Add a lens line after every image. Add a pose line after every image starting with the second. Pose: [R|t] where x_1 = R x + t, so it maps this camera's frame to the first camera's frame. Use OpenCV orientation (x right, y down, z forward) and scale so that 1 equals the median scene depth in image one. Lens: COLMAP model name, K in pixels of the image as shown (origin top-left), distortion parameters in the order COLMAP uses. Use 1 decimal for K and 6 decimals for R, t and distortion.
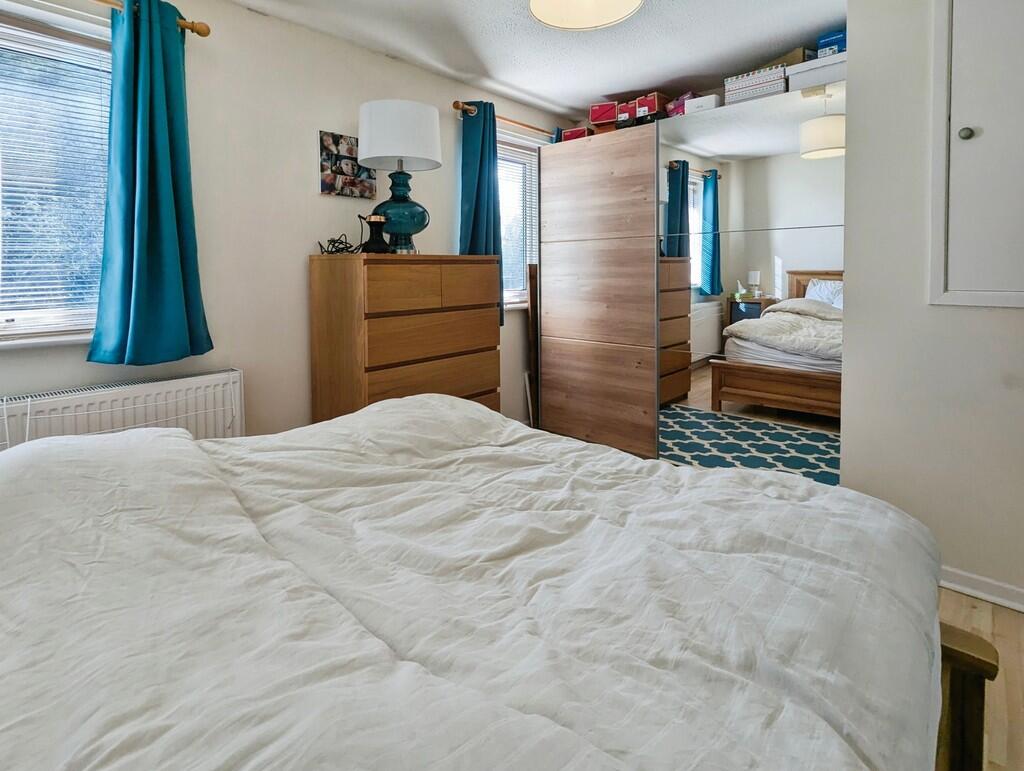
lens RADIAL K [[494.4, 0, 512.0], [0, 494.4, 385.5], [0, 0, 1]] dist [-0.000006, 0.000563]
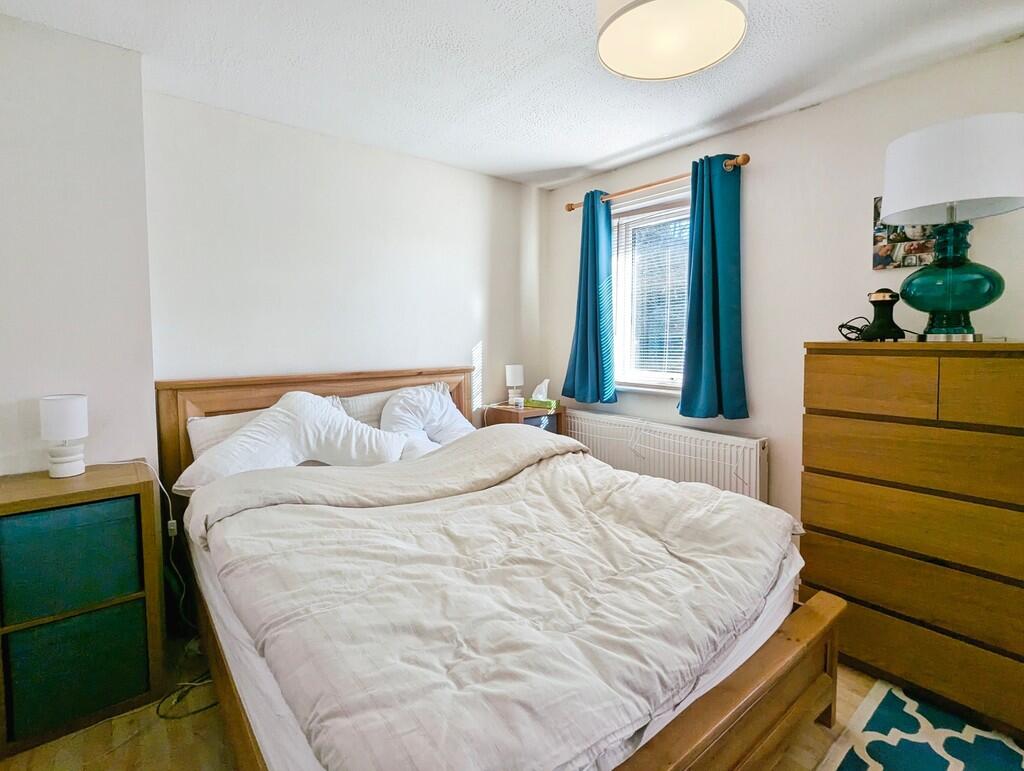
lens RADIAL K [[494.4, 0, 512.0], [0, 494.4, 385.5], [0, 0, 1]] dist [-0.000006, 0.000563]
pose [[-0.143358, 0.123722, -0.981907, 0.558030], [-0.234675, 0.959608, 0.155175, -0.176611], [0.961445, 0.252675, -0.108533, 0.530467]]
